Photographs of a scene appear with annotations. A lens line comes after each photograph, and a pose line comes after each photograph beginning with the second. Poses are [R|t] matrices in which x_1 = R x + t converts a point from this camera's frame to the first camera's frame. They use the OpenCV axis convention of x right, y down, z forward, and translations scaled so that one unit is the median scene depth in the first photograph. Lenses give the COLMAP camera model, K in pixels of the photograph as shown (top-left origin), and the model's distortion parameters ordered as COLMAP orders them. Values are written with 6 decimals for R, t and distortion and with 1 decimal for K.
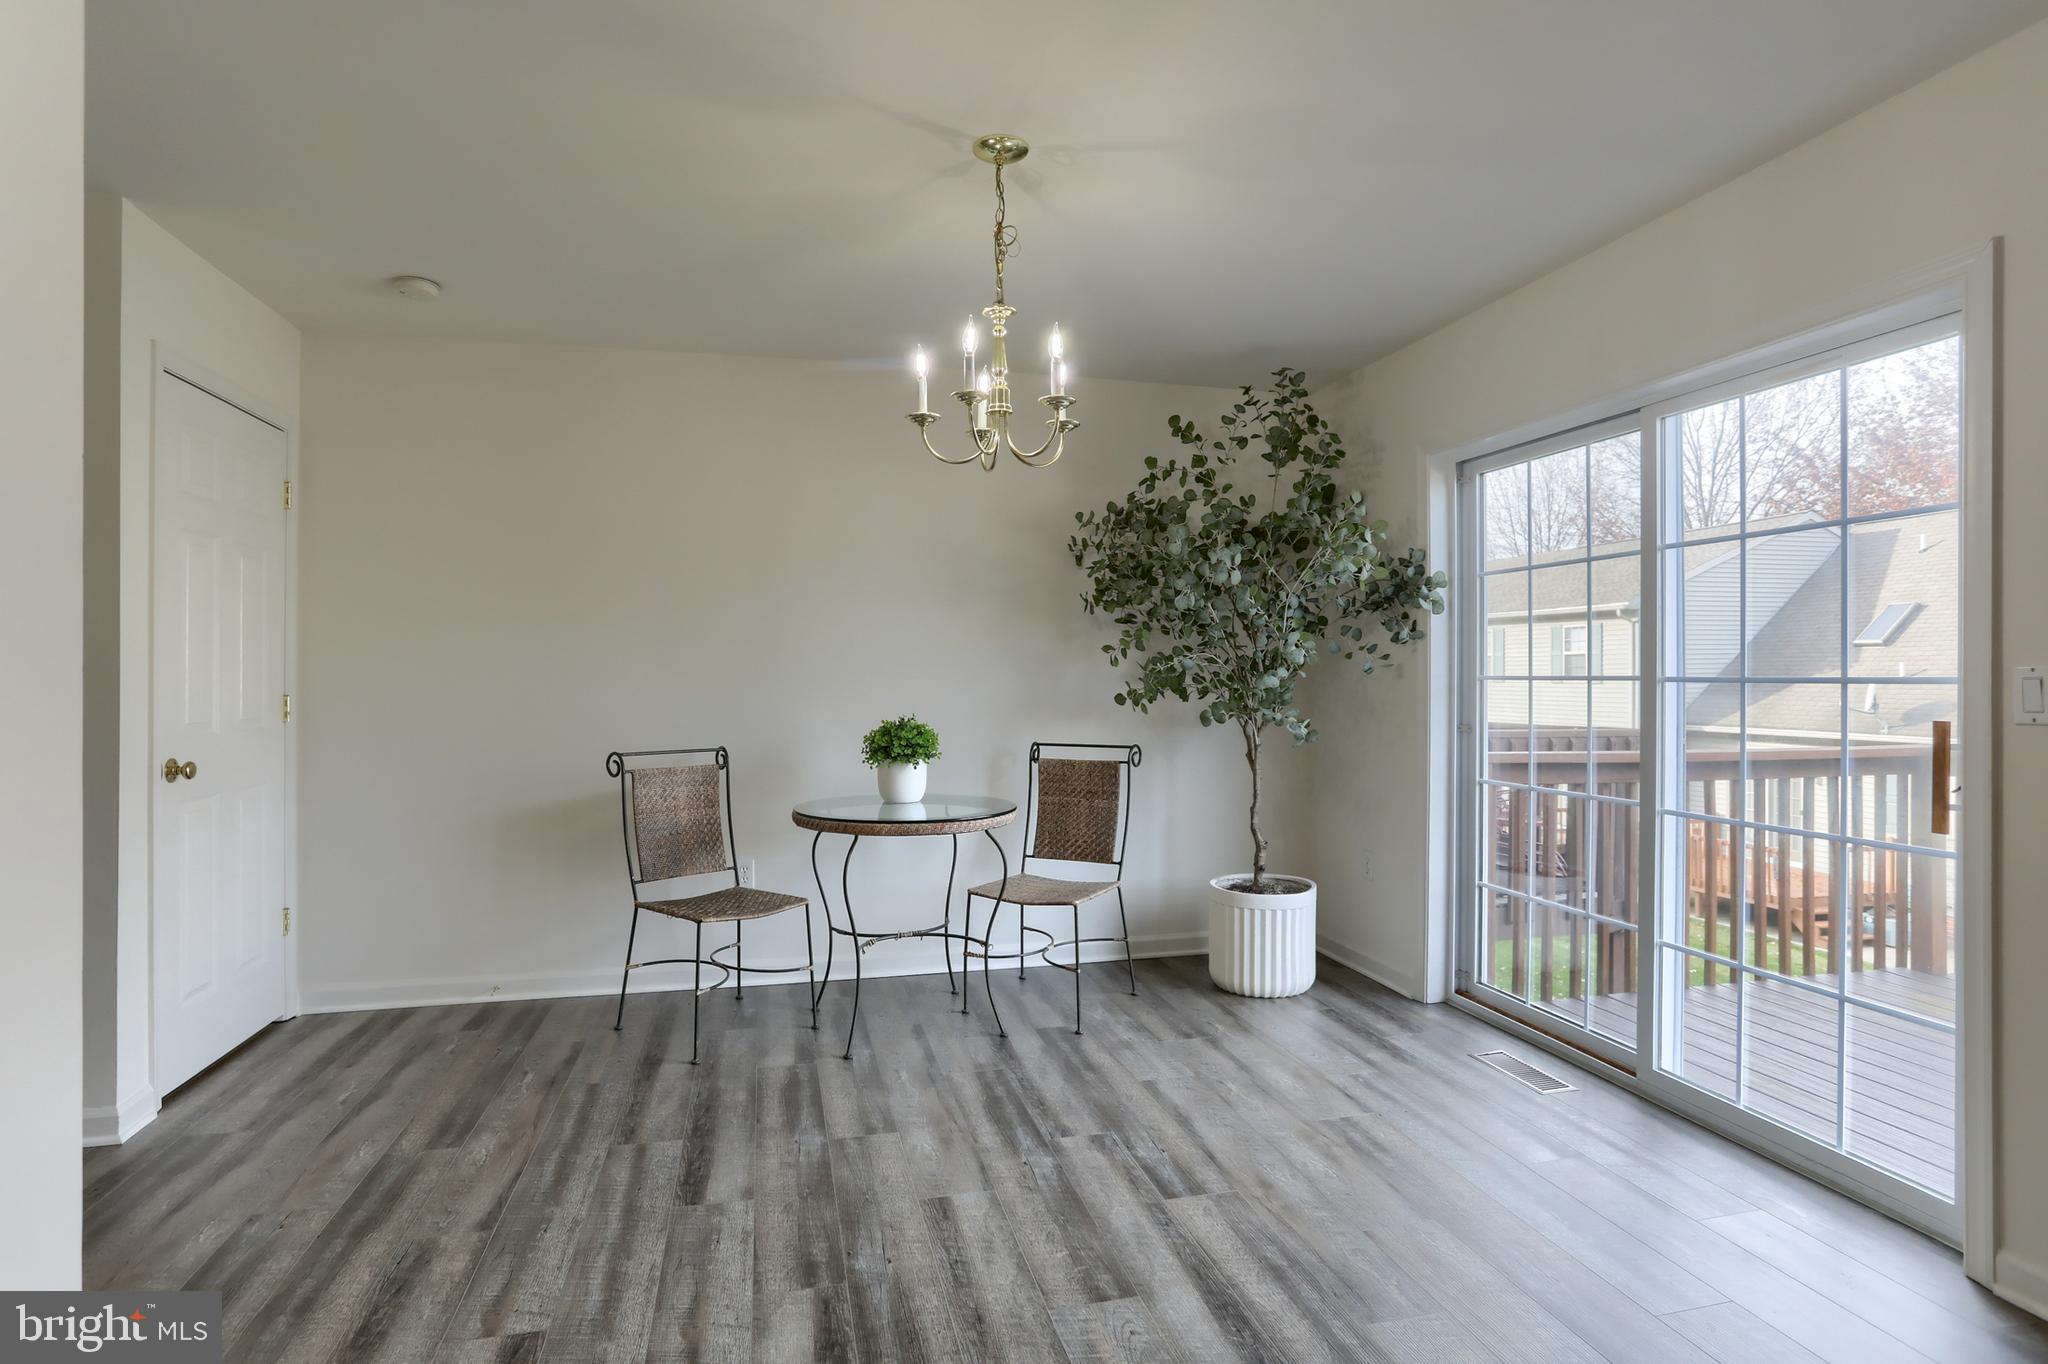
lens RADIAL K [[1059.7, 0, 1032.9], [0, 1059.7, 676.7], [0, 0, 1]] dist [-0.061272, 0.029436]
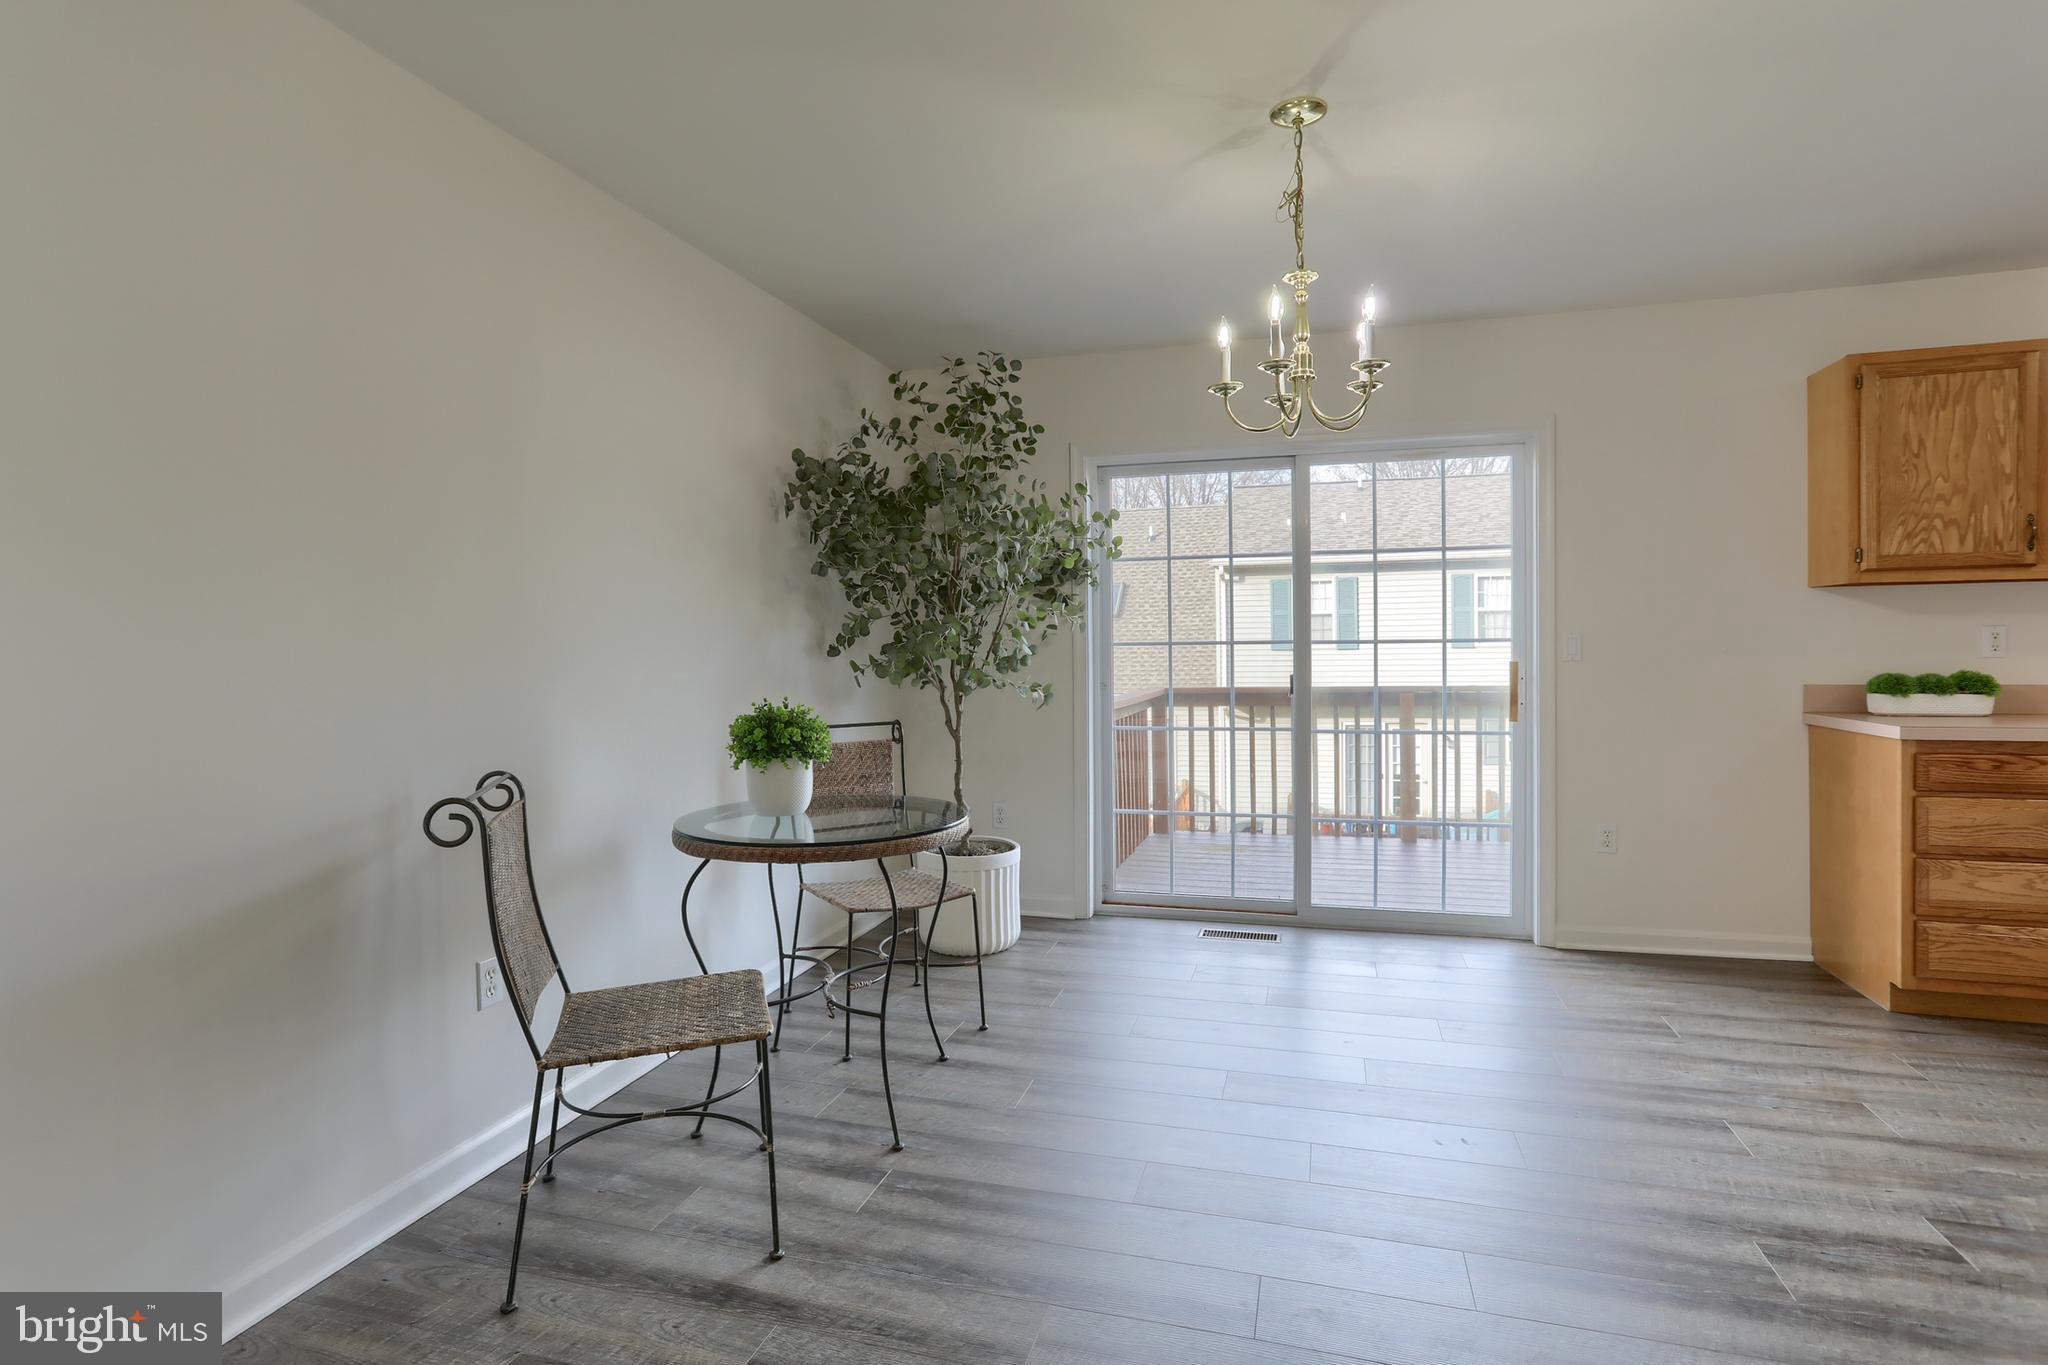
lens RADIAL K [[1017.9, 0, 1036.7], [0, 1017.9, 668.9], [0, 0, 1]] dist [-0.058317, 0.033674]
pose [[0.500172, -0.027773, 0.865481, -0.683003], [0.013898, 0.999614, 0.024046, 0.000485], [-0.865815, 0.000001, 0.500365, 0.505578]]
